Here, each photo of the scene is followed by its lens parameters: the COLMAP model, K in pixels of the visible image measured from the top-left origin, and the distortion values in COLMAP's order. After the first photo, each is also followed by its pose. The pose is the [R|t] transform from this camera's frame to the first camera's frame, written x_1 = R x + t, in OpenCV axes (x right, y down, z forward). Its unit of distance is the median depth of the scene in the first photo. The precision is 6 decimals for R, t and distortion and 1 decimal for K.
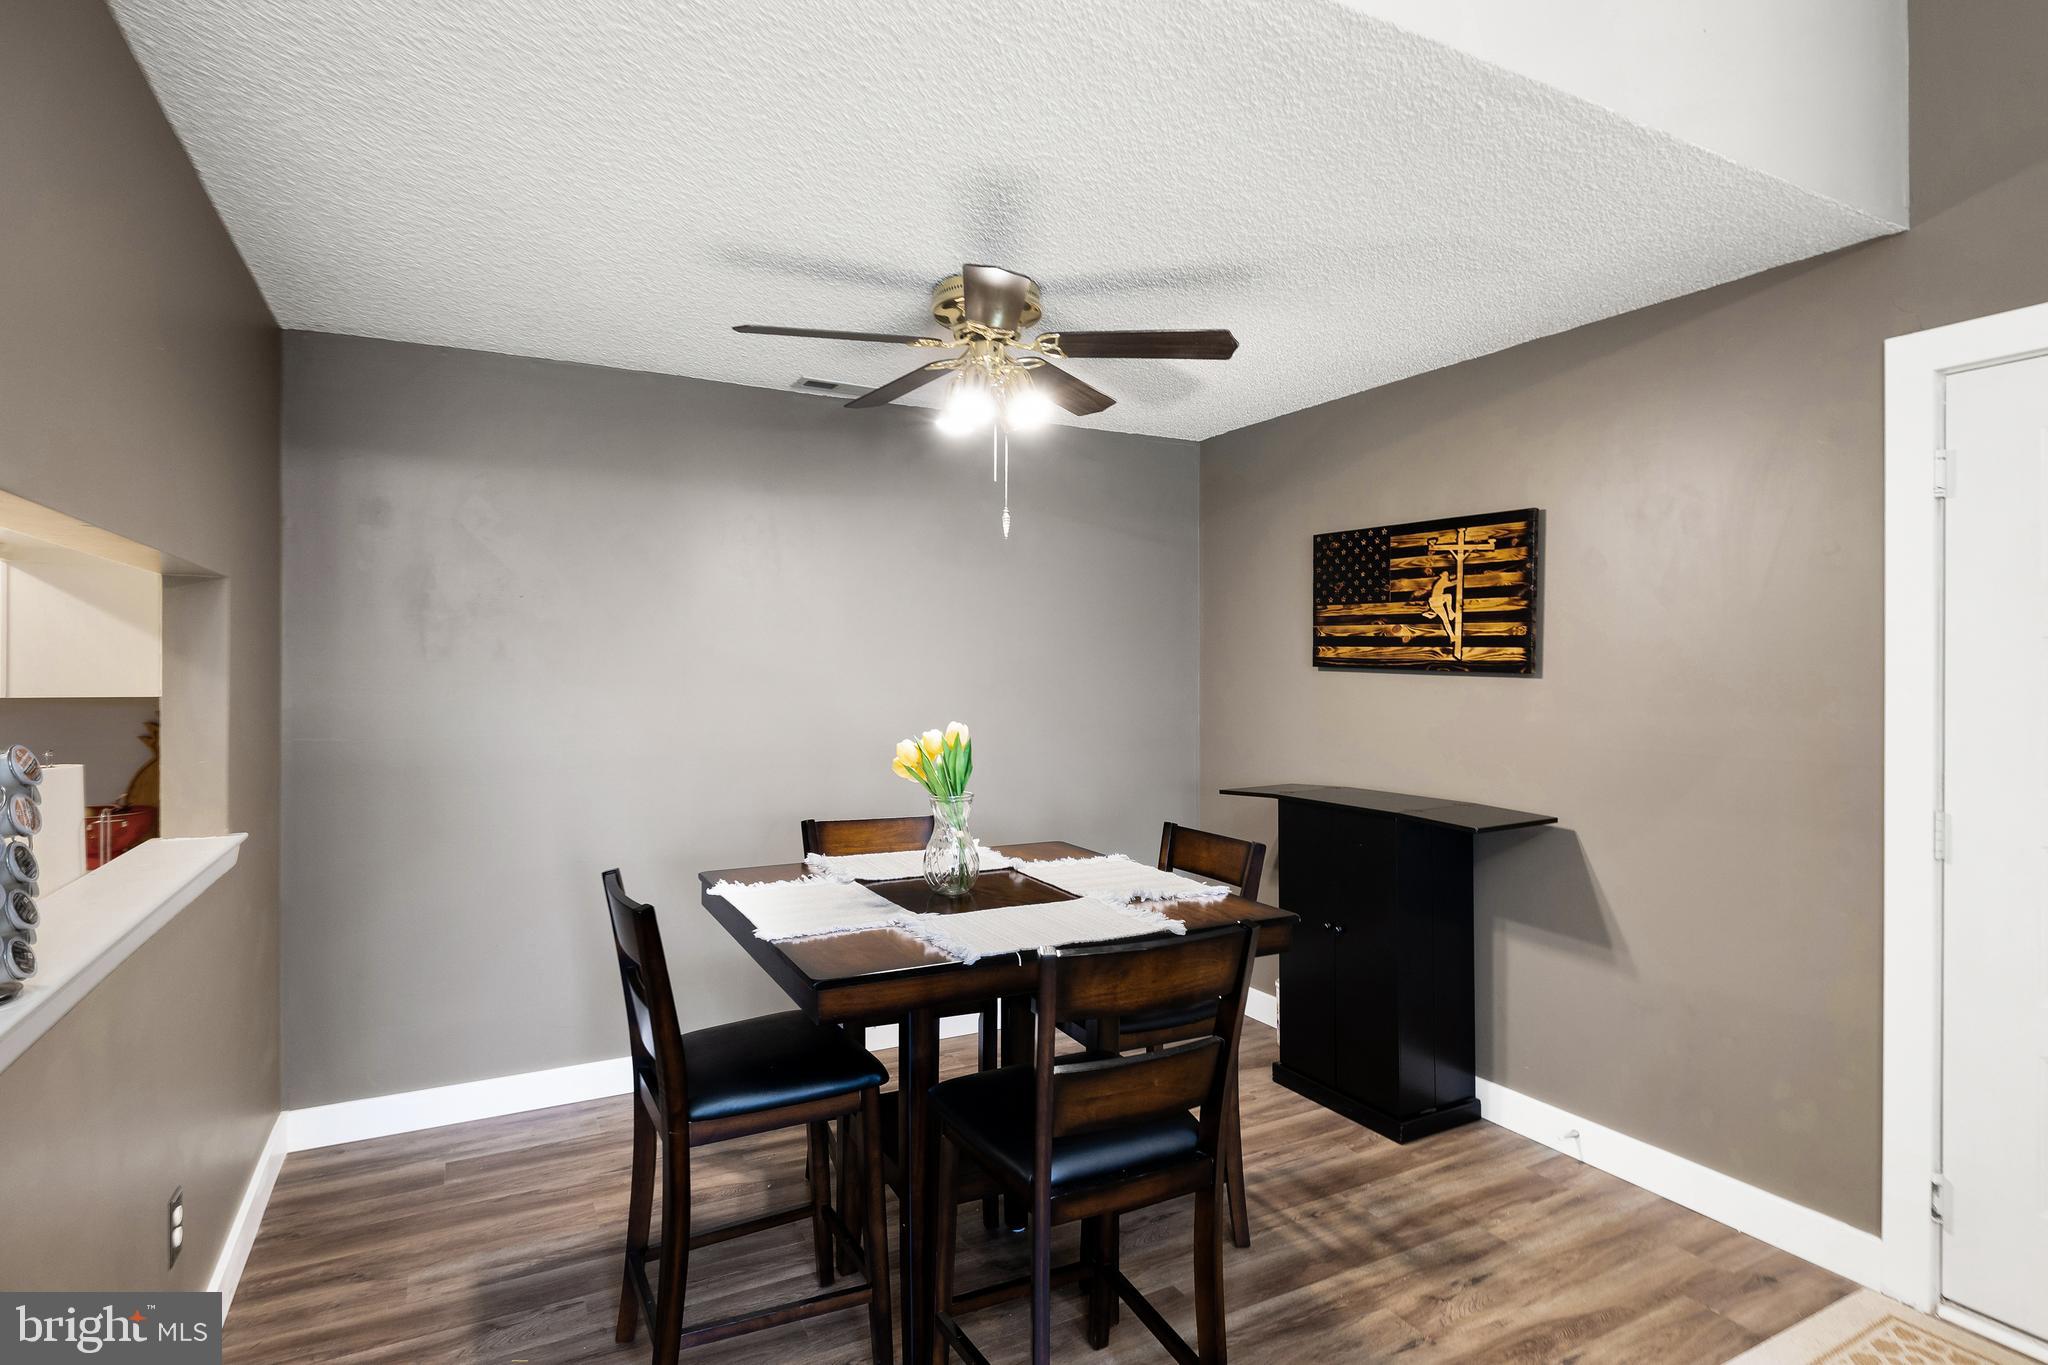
lens RADIAL K [[1027.8, 0, 1032.9], [0, 1027.8, 690.9], [0, 0, 1]] dist [-0.002608, 0.002611]
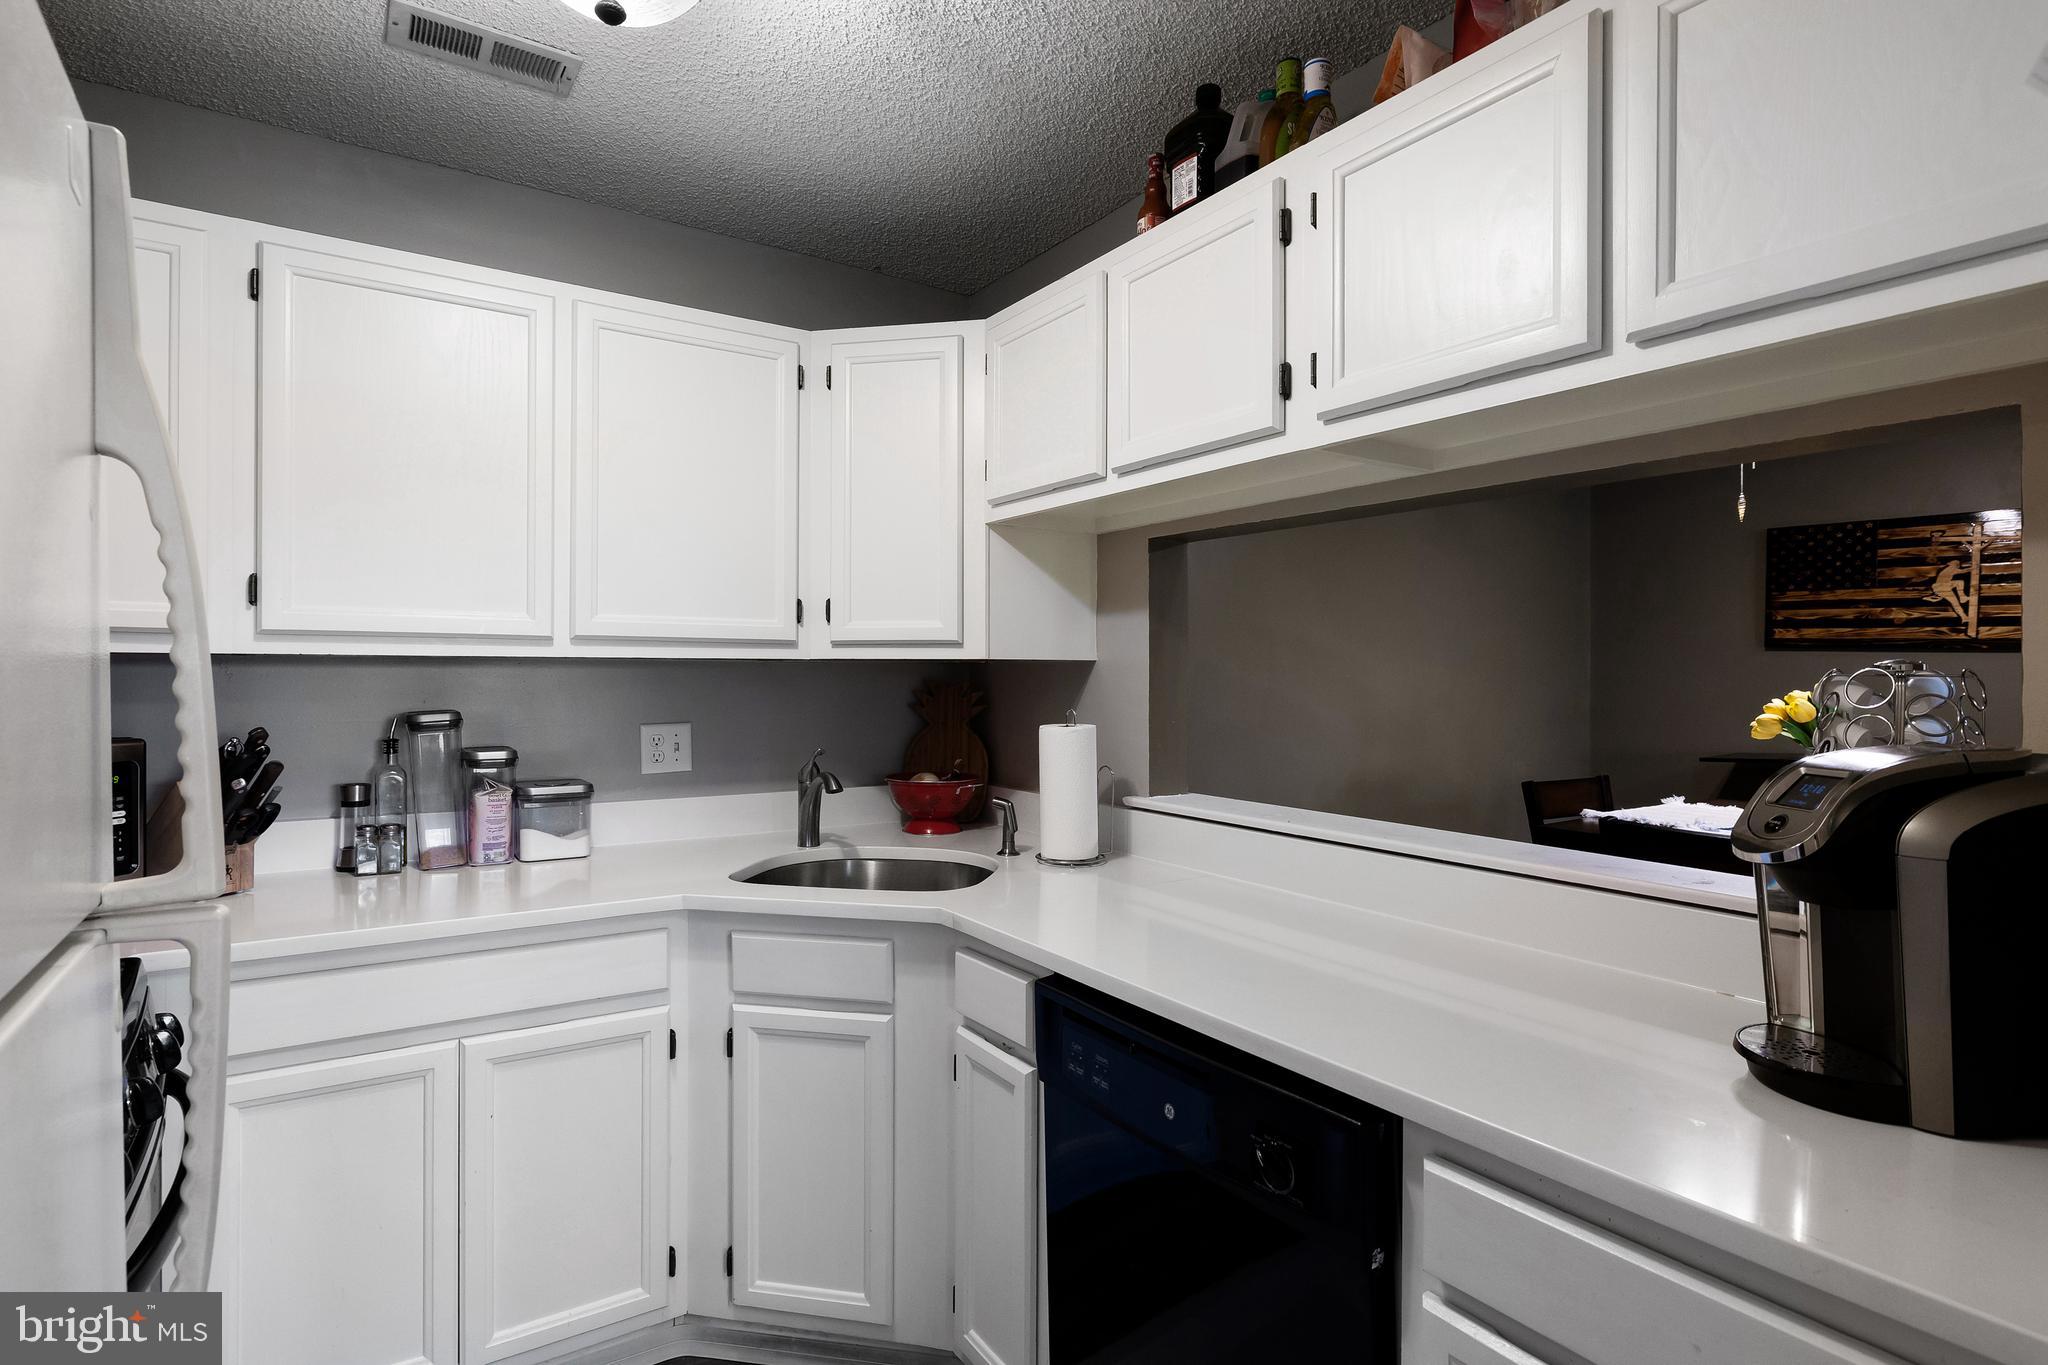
lens RADIAL K [[1027.8, 0, 1018.3], [0, 1027.8, 676.6], [0, 0, 1]] dist [-0.002608, 0.002611]
pose [[0.995709, -0.002063, 0.092521, -0.719810], [0.003431, 0.999887, -0.014622, 0.024403], [-0.092481, 0.014877, 0.995603, -0.027025]]
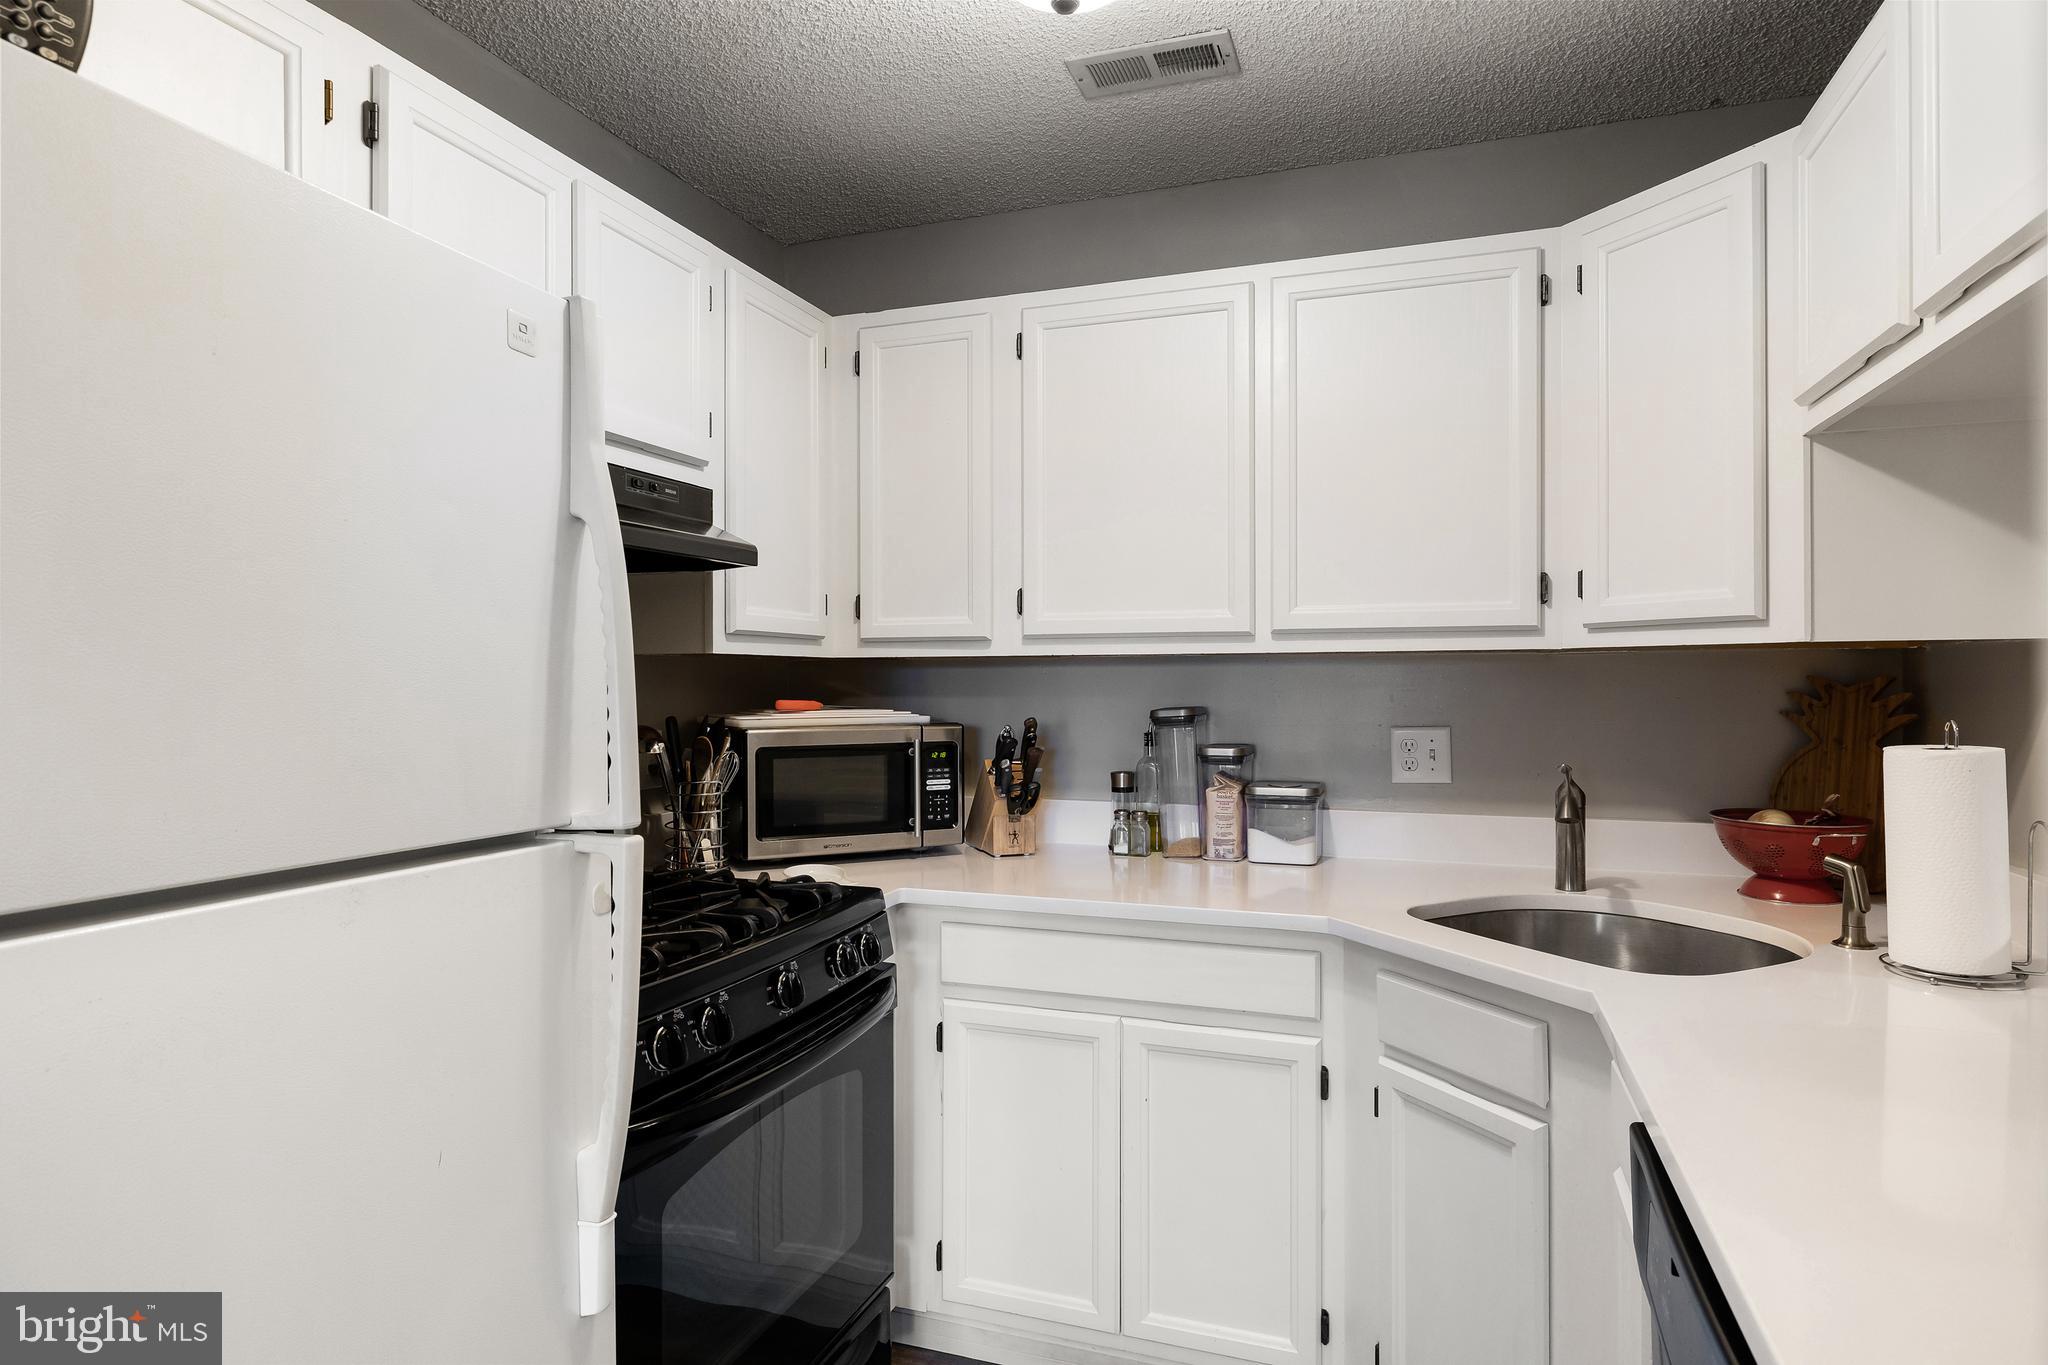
lens RADIAL K [[1136.2, 0, 1035.2], [0, 1136.2, 680.3], [0, 0, 1]] dist [0.001154, 0.000805]
pose [[0.676230, -0.006171, -0.736665, -0.539505], [-0.004403, 0.999913, -0.012418, 0.027235], [0.736677, 0.011641, 0.676144, 0.071900]]
